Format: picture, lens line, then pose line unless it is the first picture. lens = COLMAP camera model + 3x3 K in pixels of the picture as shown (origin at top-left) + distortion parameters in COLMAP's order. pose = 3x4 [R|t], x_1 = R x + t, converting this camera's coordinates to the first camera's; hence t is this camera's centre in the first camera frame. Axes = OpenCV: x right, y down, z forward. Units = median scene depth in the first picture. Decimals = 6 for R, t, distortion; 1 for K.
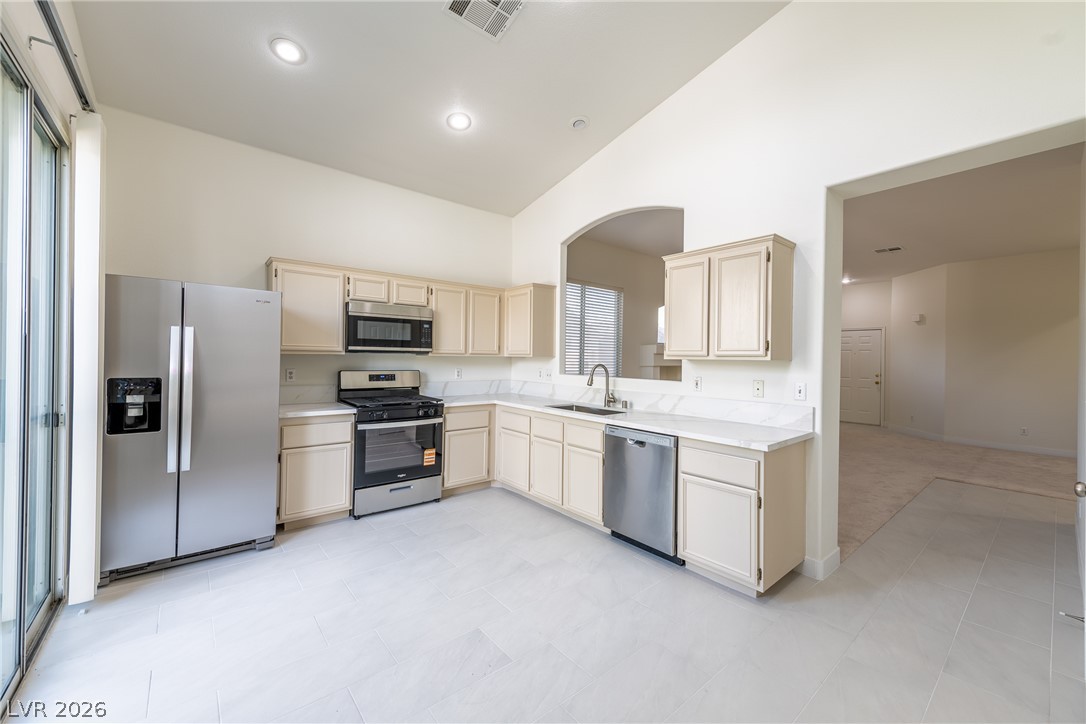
lens RADIAL K [[423.6, 0, 546.0], [0, 423.6, 358.0], [0, 0, 1]] dist [-0.000815, 0.000046]
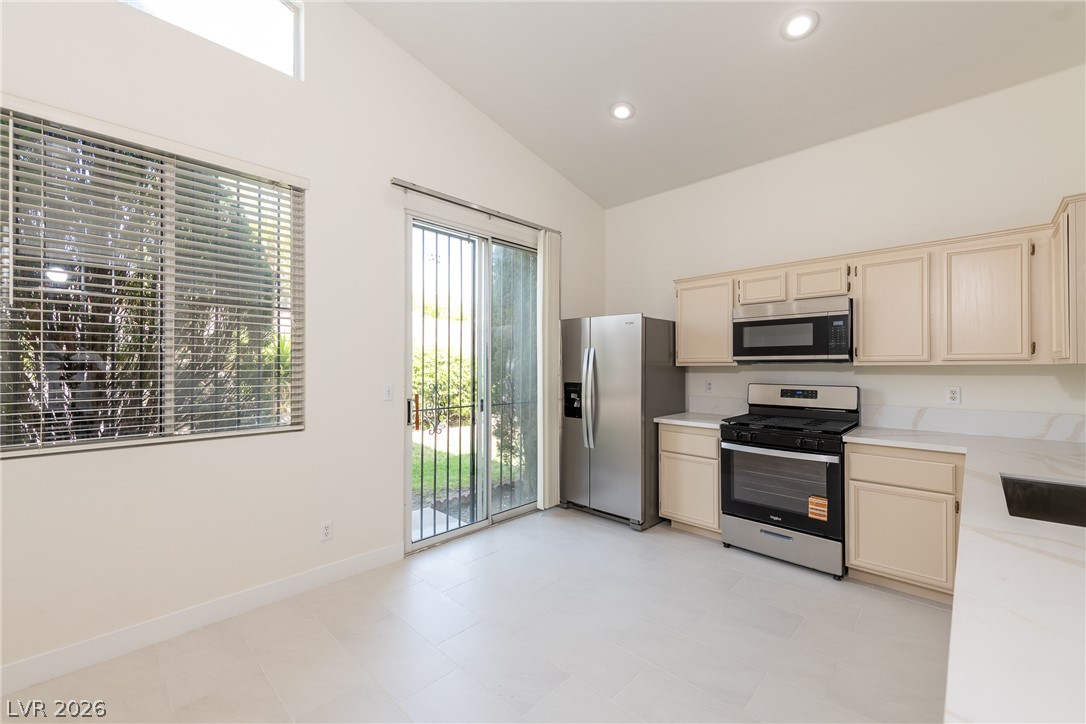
lens RADIAL K [[435.8, 0, 543.0], [0, 435.8, 362.0], [0, 0, 1]] dist [-0.000307, -0.000049]
pose [[0.099253, -0.025215, -0.994743, 0.422539], [0.000796, 0.999681, -0.025261, 0.007590], [0.995062, 0.001715, 0.099241, 0.483107]]
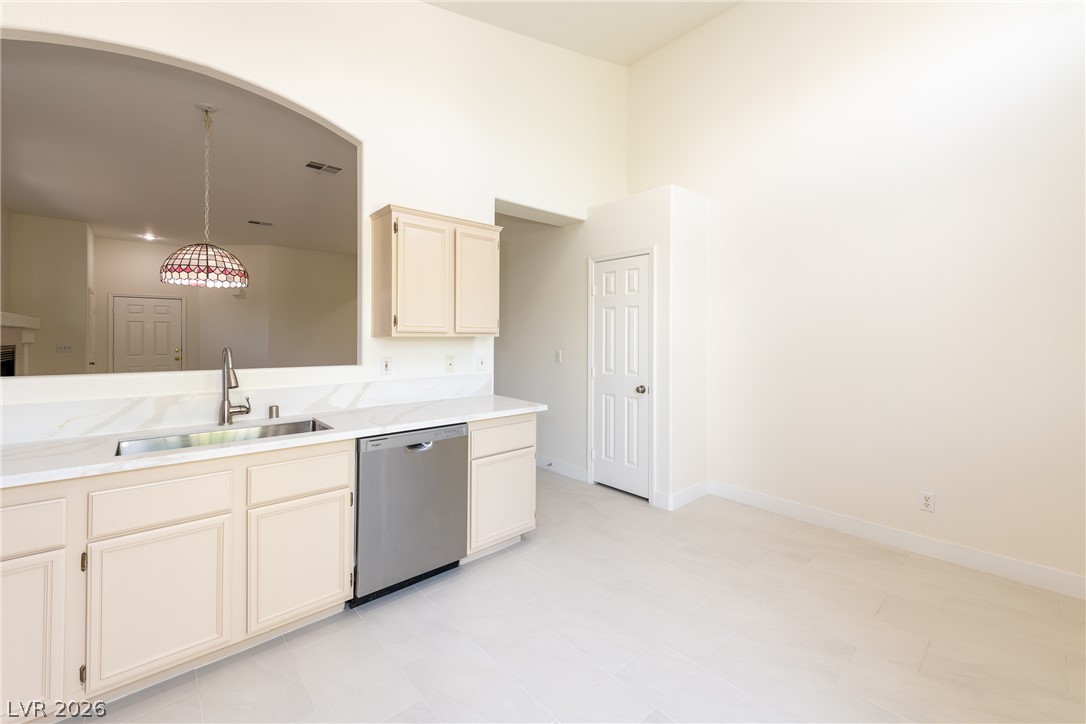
lens RADIAL K [[443.4, 0, 557.5], [0, 443.4, 336.5], [0, 0, 1]] dist [0.000704, -0.000049]
pose [[-0.053387, -0.012468, 0.998496, -0.466059], [-0.003643, 0.999918, 0.012291, -0.006956], [-0.998567, -0.002982, -0.053428, 0.624776]]
